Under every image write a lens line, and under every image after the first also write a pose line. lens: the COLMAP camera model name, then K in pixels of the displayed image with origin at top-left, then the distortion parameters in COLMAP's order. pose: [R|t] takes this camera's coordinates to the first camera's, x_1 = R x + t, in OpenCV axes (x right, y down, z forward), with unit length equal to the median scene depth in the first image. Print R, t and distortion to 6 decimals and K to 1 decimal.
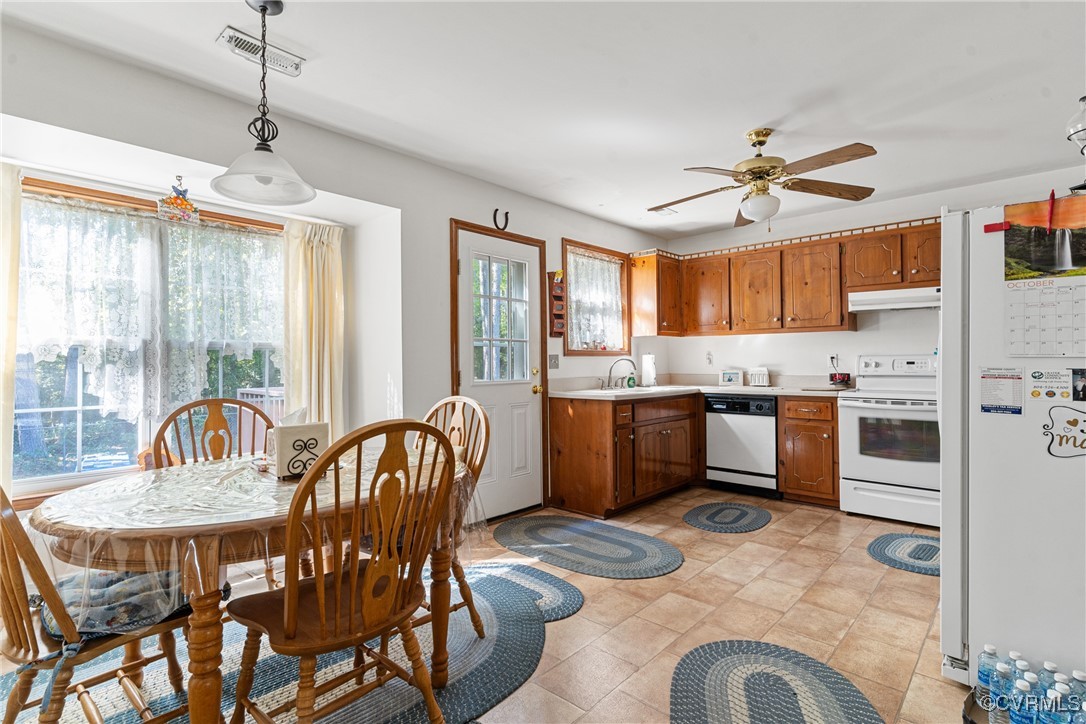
lens RADIAL K [[537.9, 0, 541.5], [0, 537.9, 358.2], [0, 0, 1]] dist [0.002906, -0.000337]
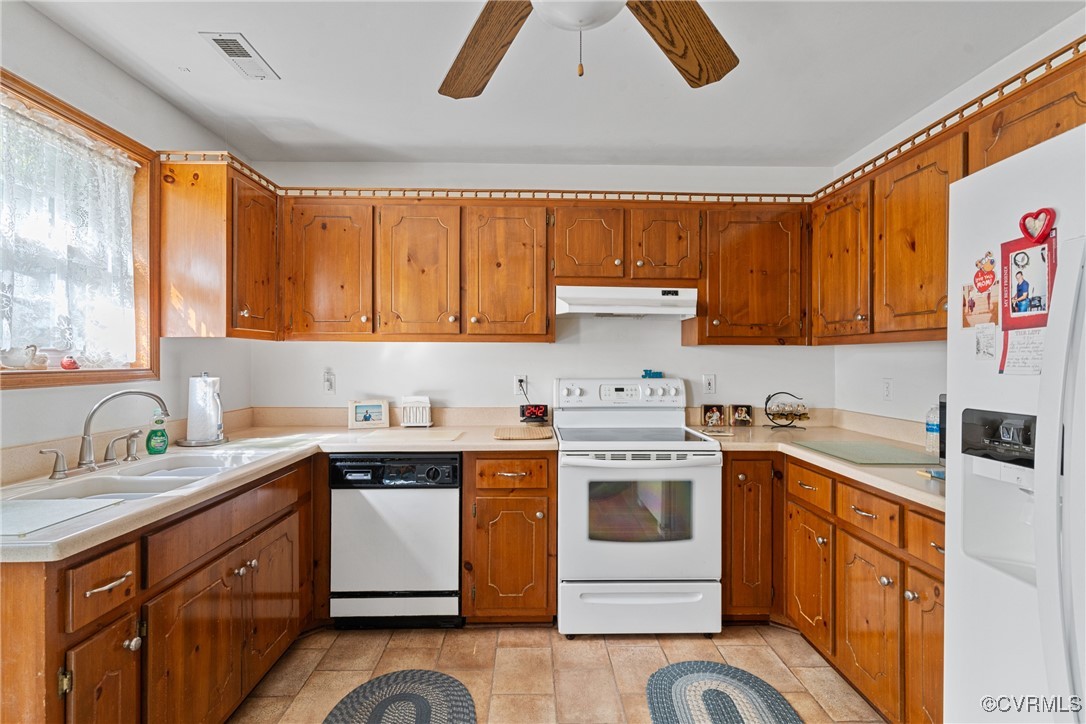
lens RADIAL K [[537.9, 0, 547.0], [0, 537.9, 359.0], [0, 0, 1]] dist [0.002906, -0.000337]
pose [[0.731418, 0.013052, 0.681805, 0.103579], [-0.013137, 0.999901, -0.005048, -0.025477], [-0.681803, -0.005264, 0.731517, 0.484859]]
